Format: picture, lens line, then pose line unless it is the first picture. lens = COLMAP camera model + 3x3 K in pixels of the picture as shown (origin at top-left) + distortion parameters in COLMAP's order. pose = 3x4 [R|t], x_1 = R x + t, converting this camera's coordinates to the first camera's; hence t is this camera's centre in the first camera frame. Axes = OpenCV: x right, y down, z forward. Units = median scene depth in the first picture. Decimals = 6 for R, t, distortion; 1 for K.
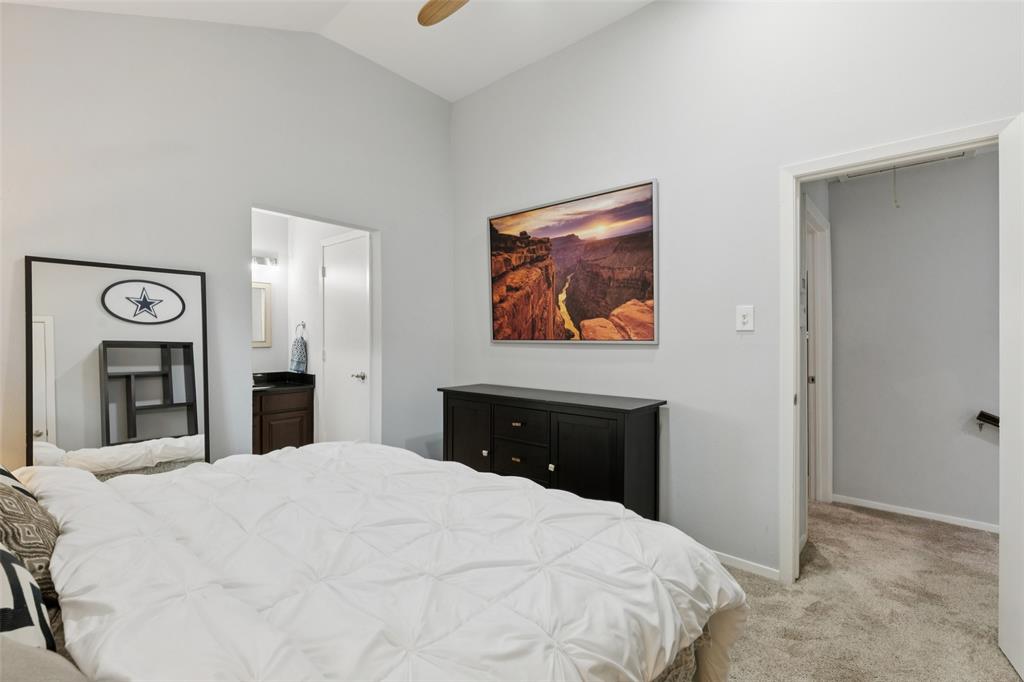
lens RADIAL K [[464.1, 0, 515.4], [0, 464.1, 339.6], [0, 0, 1]] dist [0.010453, -0.001512]
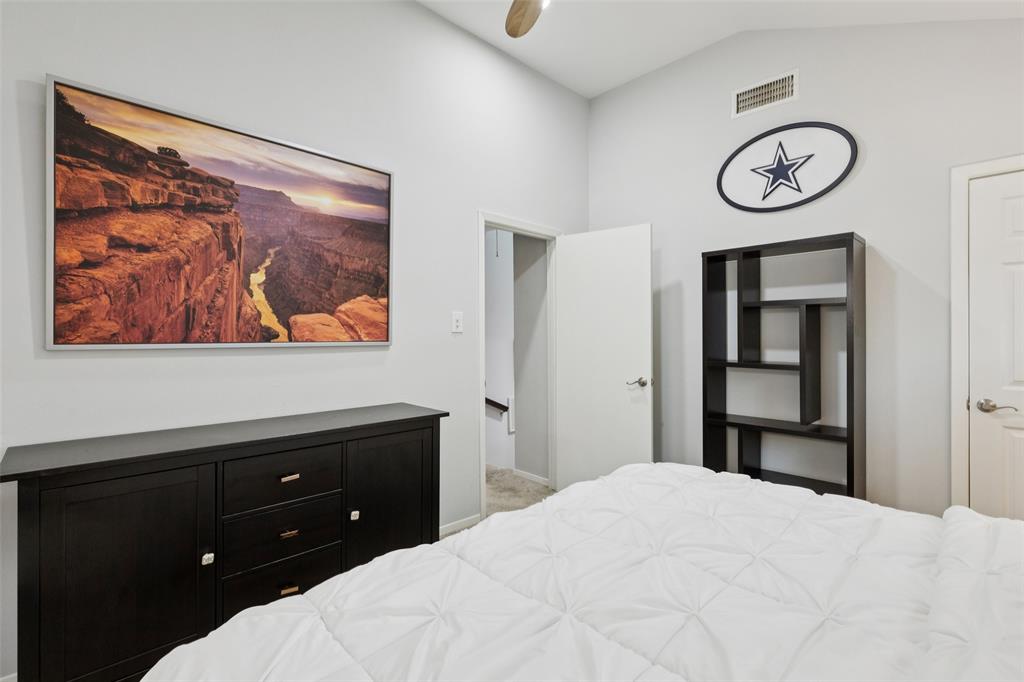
lens RADIAL K [[464.1, 0, 515.4], [0, 464.1, 339.6], [0, 0, 1]] dist [0.010453, -0.001512]
pose [[0.080610, -0.004189, 0.996737, -0.542471], [0.007666, 0.999964, 0.003583, -0.002551], [-0.996716, 0.007352, 0.080639, 0.578173]]
